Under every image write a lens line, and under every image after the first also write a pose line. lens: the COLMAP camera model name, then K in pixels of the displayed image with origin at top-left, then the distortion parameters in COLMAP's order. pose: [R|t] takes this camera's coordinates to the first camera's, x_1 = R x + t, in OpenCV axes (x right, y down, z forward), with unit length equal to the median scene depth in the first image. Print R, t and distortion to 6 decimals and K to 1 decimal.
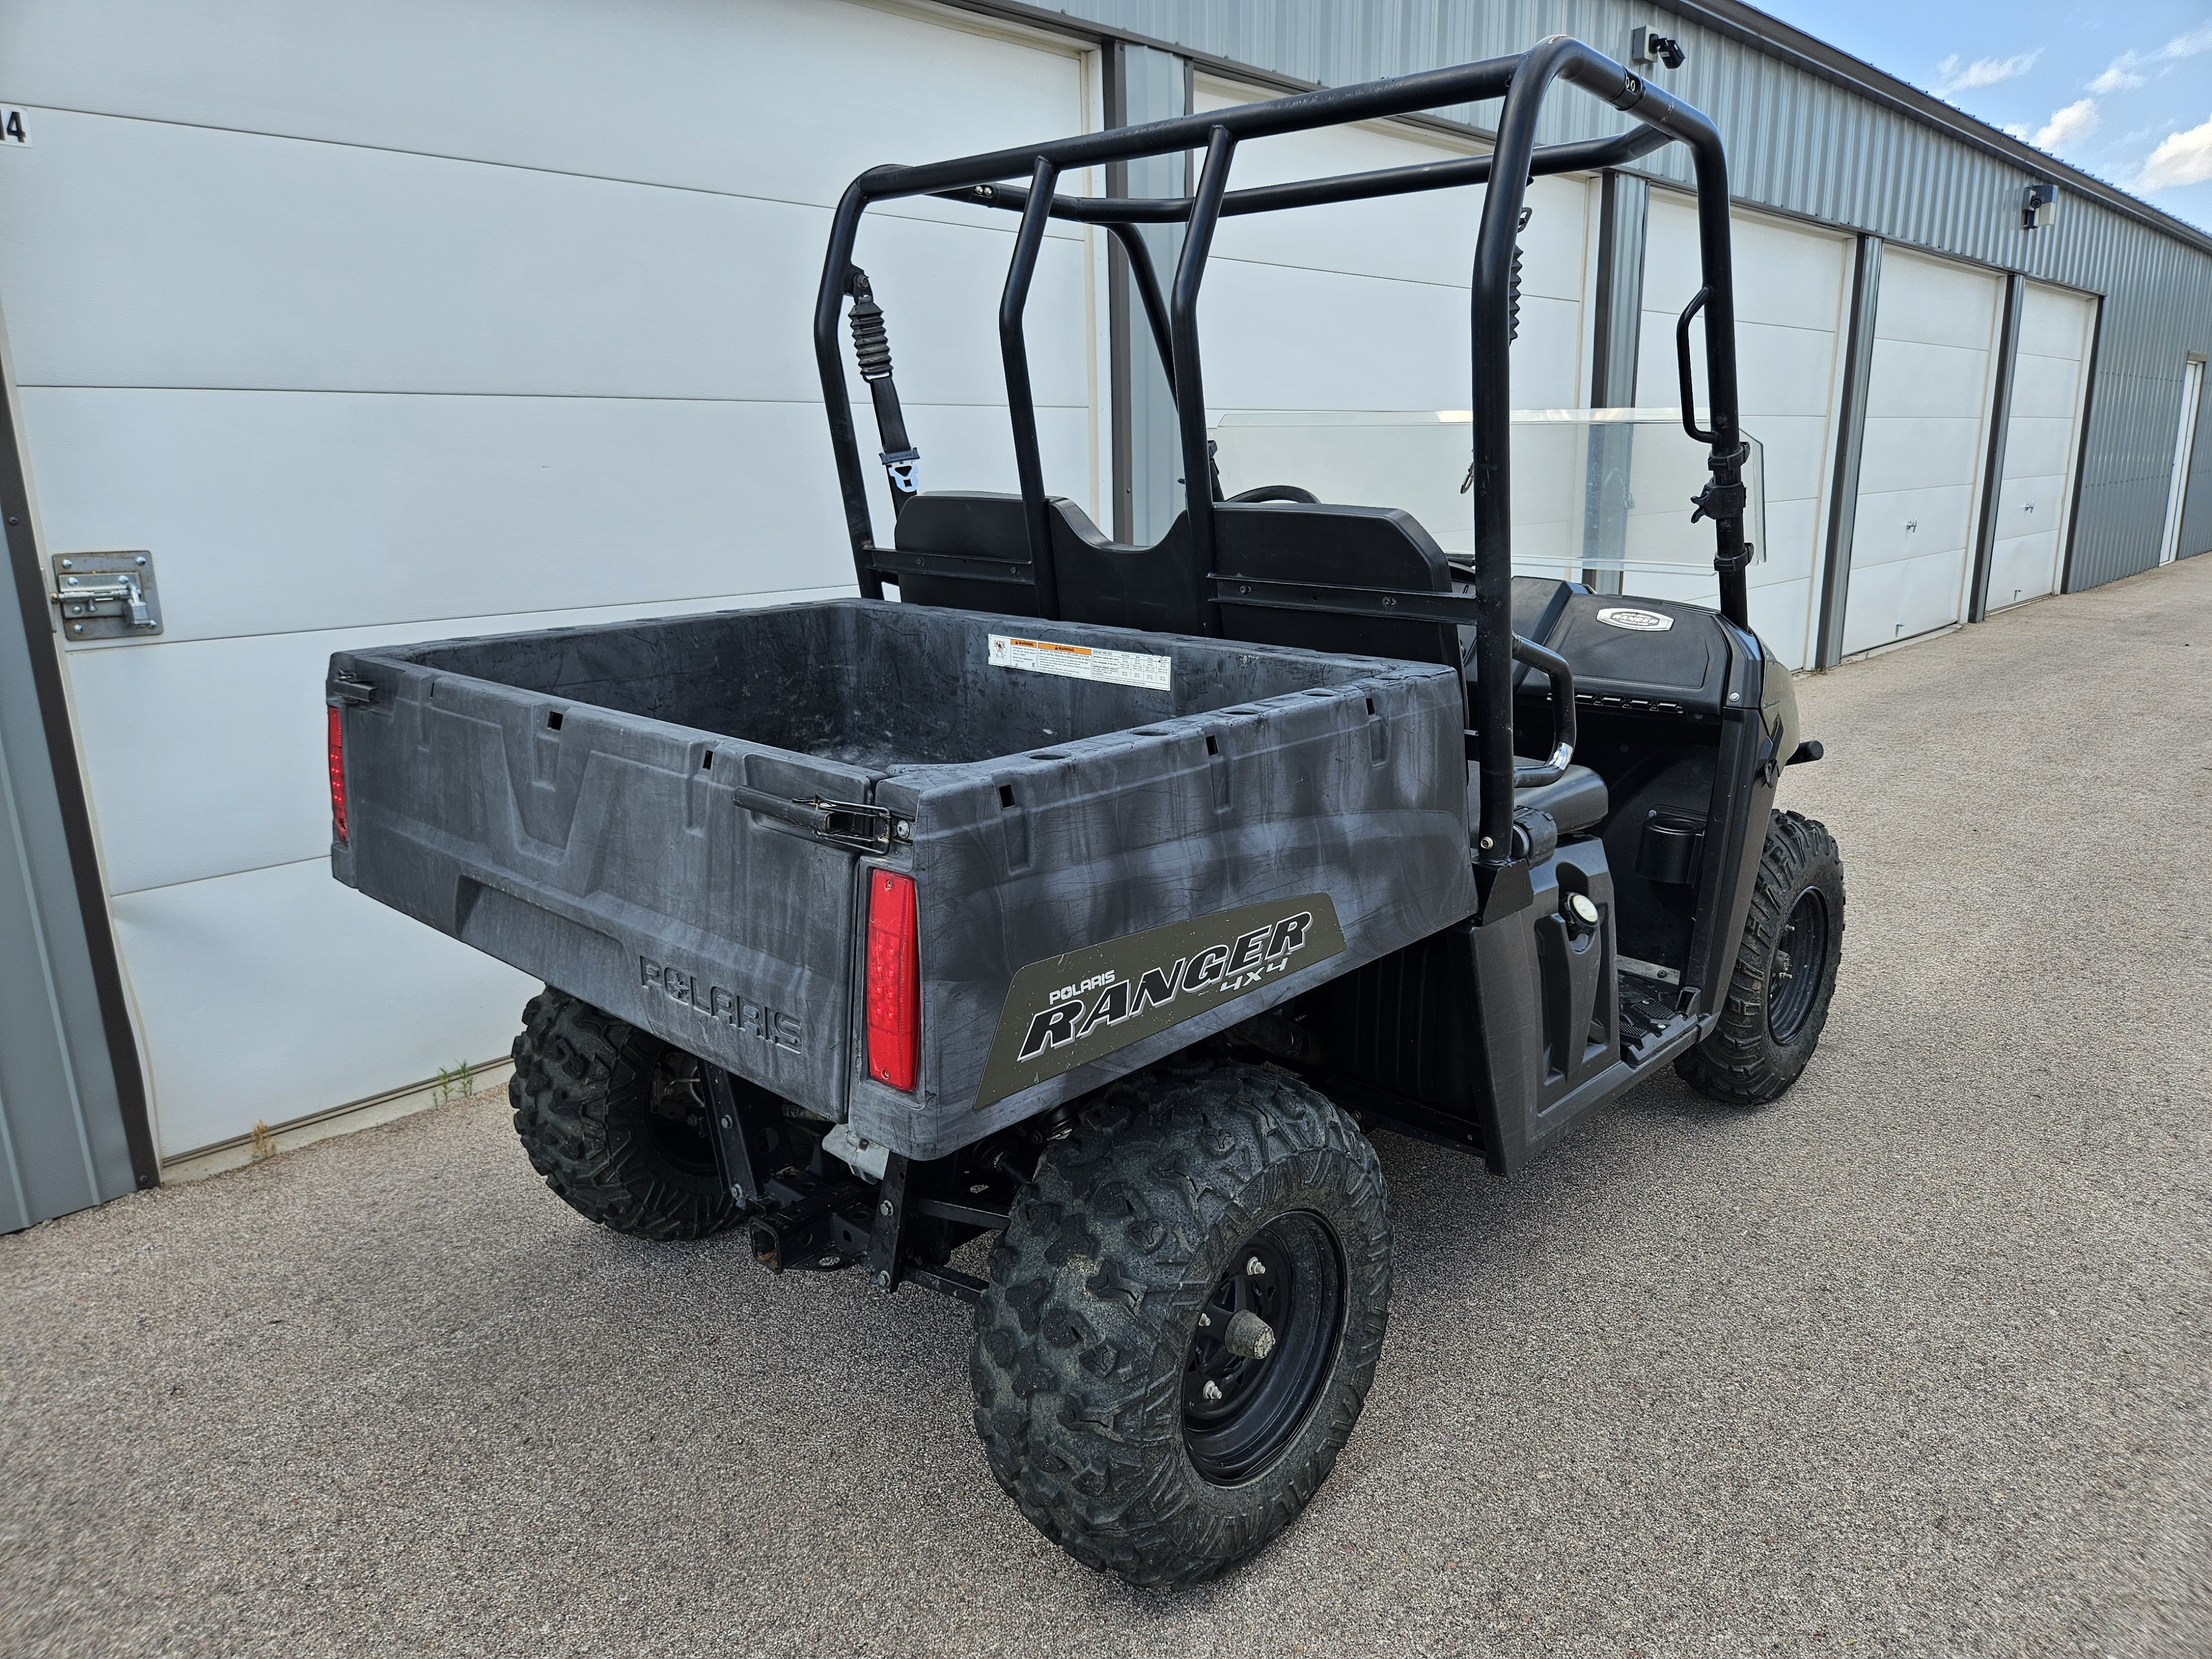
lens RADIAL K [[1500.0, 0, 1125.8], [0, 1500.0, 820.9], [0, 0, 1]] dist [0.073753, -0.062408]
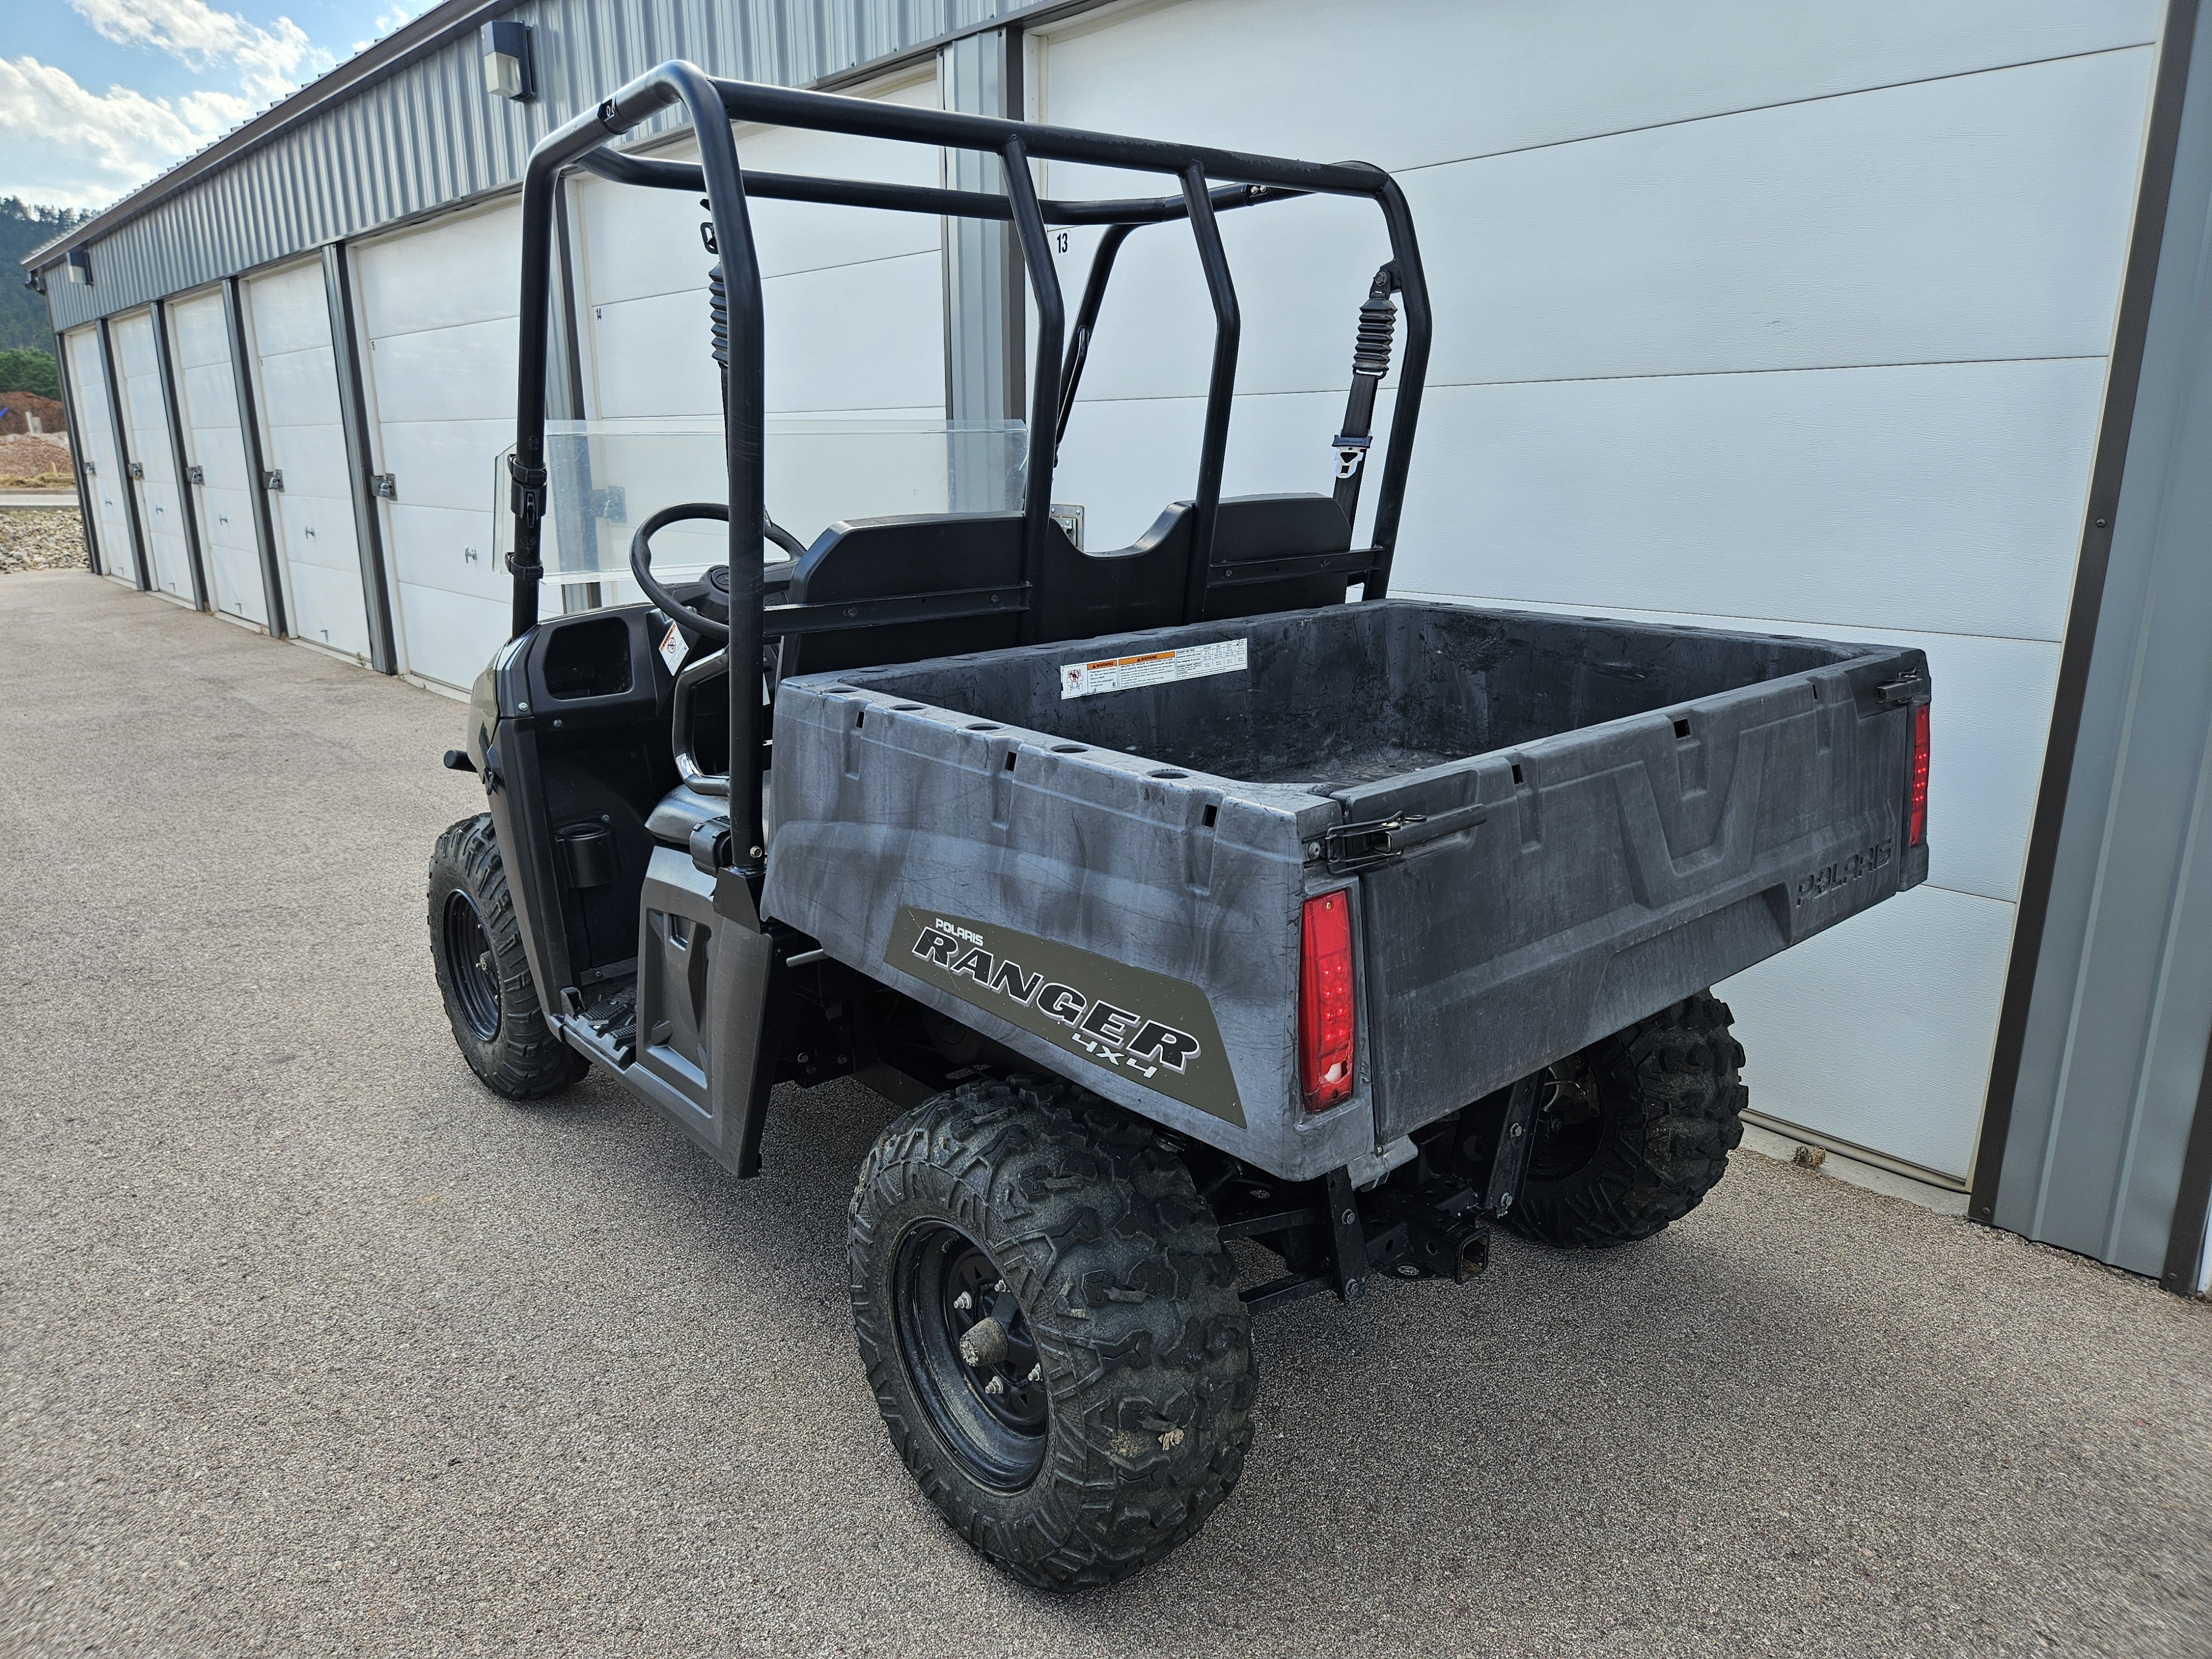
lens RADIAL K [[1508.0, 0, 1103.8], [0, 1508.0, 805.2], [0, 0, 1]] dist [0.031416, -0.000516]
pose [[0.115068, -0.246331, 0.962331, -1.000318], [0.262674, 0.941827, 0.209674, -0.234823], [-0.957999, 0.228653, 0.173079, 0.867904]]
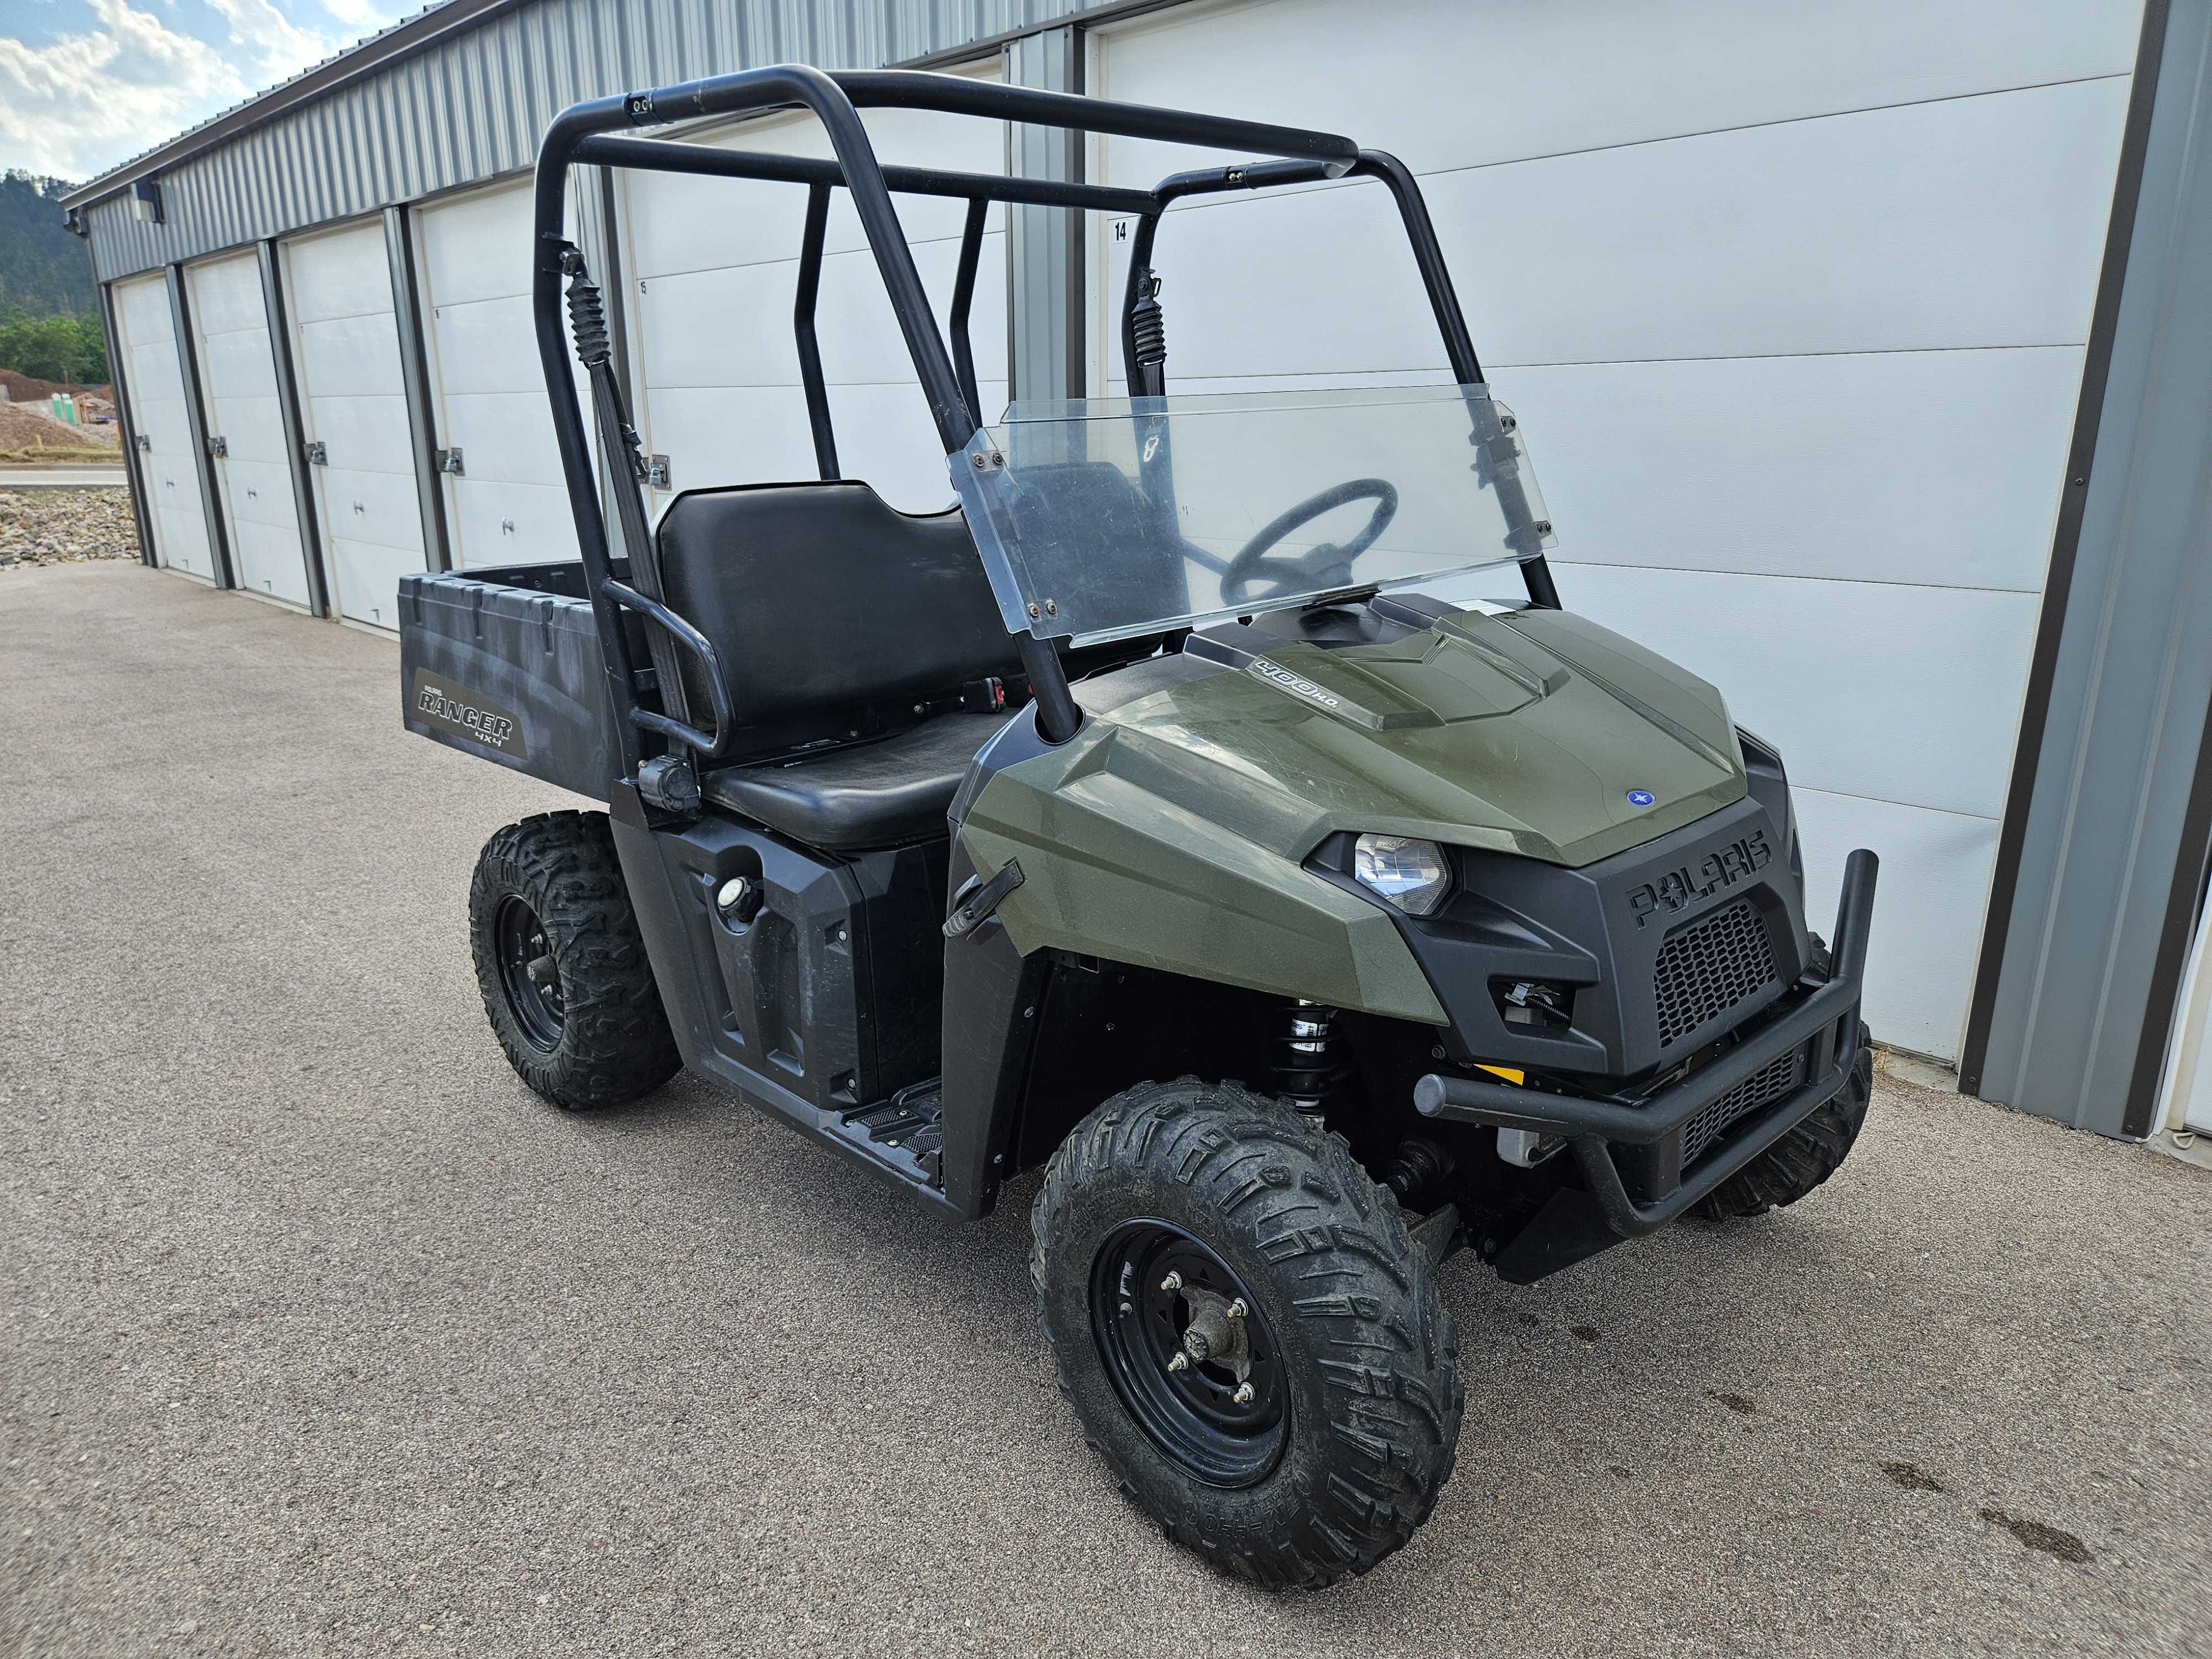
lens RADIAL K [[1506.9, 0, 1087.7], [0, 1506.9, 839.0], [0, 0, 1]] dist [0.058105, 0.000796]
pose [[-0.075611, 0.288696, -0.954431, 1.828721], [-0.223751, 0.927849, 0.298381, -0.493938], [0.971709, 0.236116, -0.005559, 1.778199]]
